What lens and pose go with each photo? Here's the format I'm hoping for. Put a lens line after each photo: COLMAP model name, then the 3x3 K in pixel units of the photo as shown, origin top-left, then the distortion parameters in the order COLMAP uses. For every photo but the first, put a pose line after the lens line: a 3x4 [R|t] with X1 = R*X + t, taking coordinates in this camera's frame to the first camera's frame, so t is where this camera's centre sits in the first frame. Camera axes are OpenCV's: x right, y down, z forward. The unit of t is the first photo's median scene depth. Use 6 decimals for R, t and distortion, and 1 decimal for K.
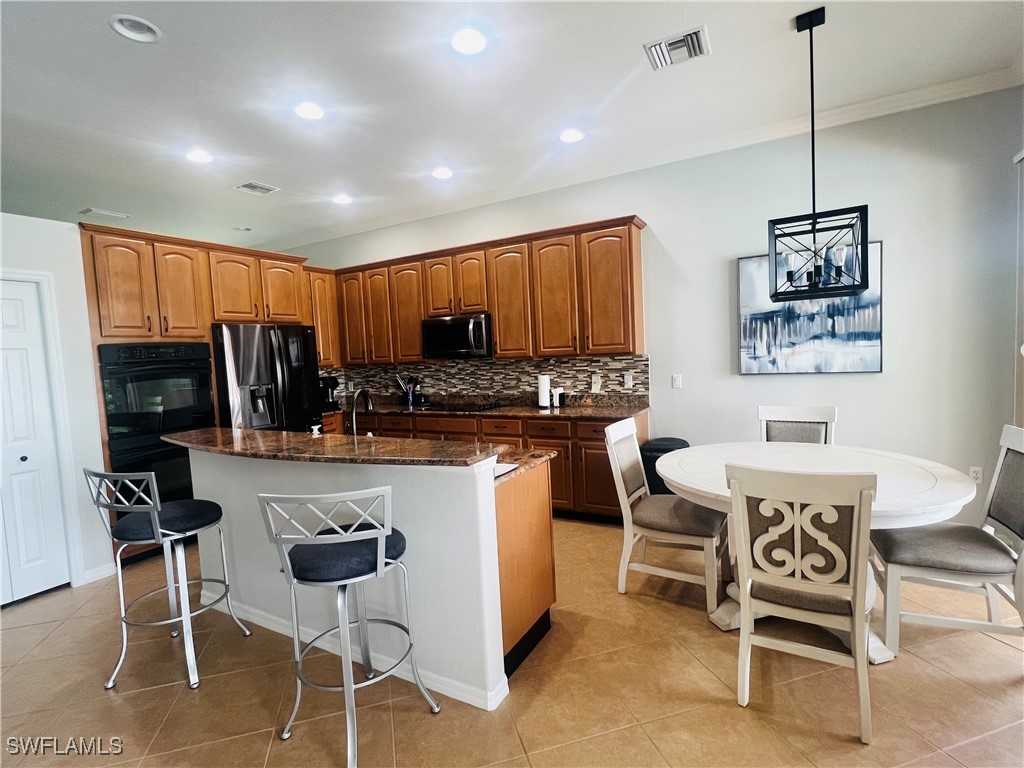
lens RADIAL K [[496.0, 0, 514.0], [0, 496.0, 384.1], [0, 0, 1]] dist [-0.005031, 0.000134]
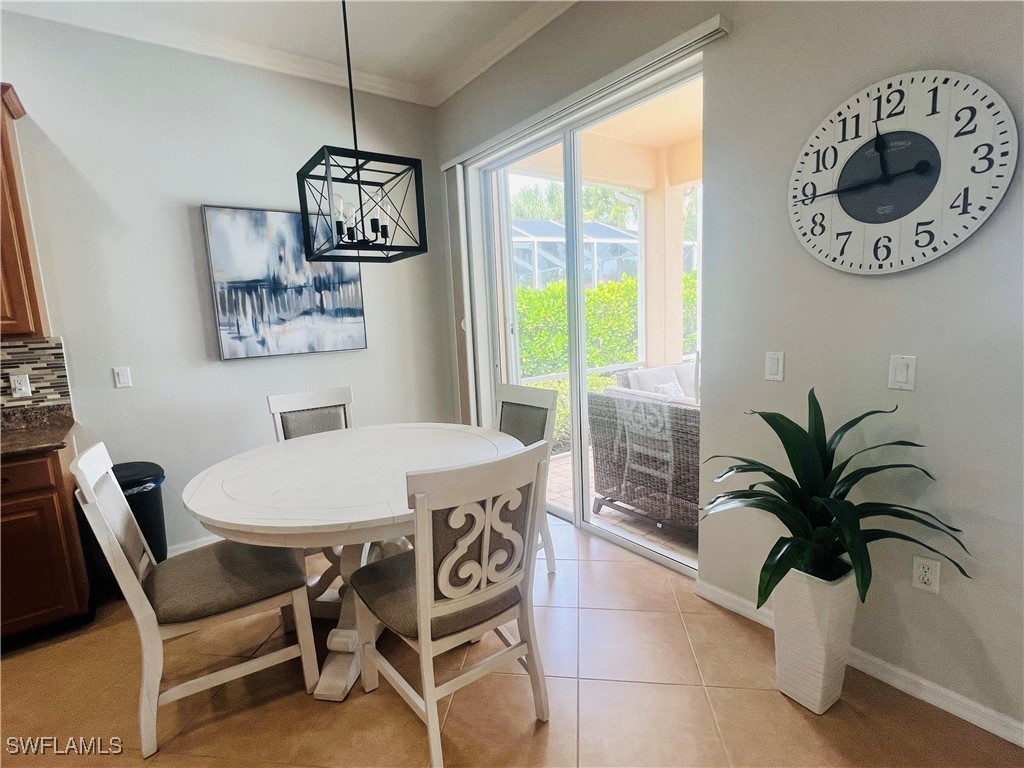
lens RADIAL K [[496.0, 0, 509.1], [0, 496.0, 385.0], [0, 0, 1]] dist [-0.005031, 0.000134]
pose [[0.421966, -0.102448, 0.900805, -0.051966], [0.085846, 0.993646, 0.072794, 0.001119], [-0.902538, 0.046614, 0.428079, 0.274424]]
